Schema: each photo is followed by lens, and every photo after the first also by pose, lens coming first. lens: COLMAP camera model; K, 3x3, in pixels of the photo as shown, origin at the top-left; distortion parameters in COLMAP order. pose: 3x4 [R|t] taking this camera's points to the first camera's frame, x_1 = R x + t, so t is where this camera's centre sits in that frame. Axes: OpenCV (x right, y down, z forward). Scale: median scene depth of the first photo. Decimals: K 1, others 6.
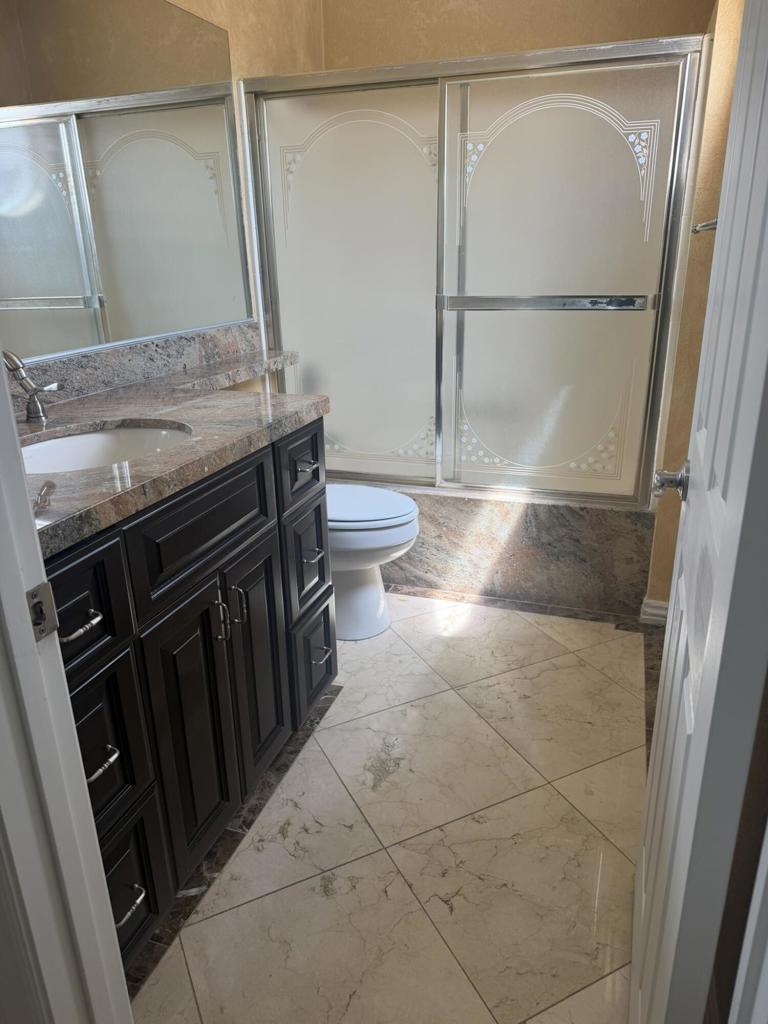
lens RADIAL K [[719.7, 0, 384.0], [0, 719.7, 512.0], [0, 0, 1]] dist [0.185208, -0.331685]
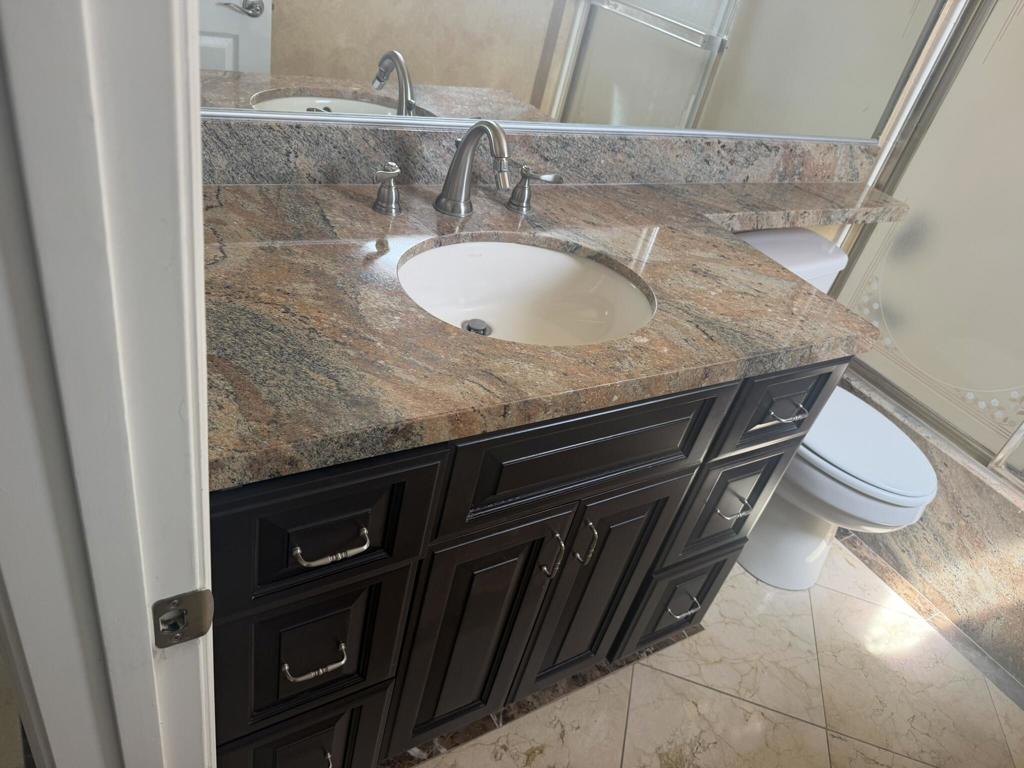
lens RADIAL K [[743.5, 0, 512.0], [0, 743.5, 384.0], [0, 0, 1]] dist [0.000226, -0.003495]
pose [[0.740329, 0.527116, -0.417208, -0.012779], [-0.432637, 0.848607, 0.304453, -0.146022], [0.514527, -0.044895, 0.856298, 0.186299]]
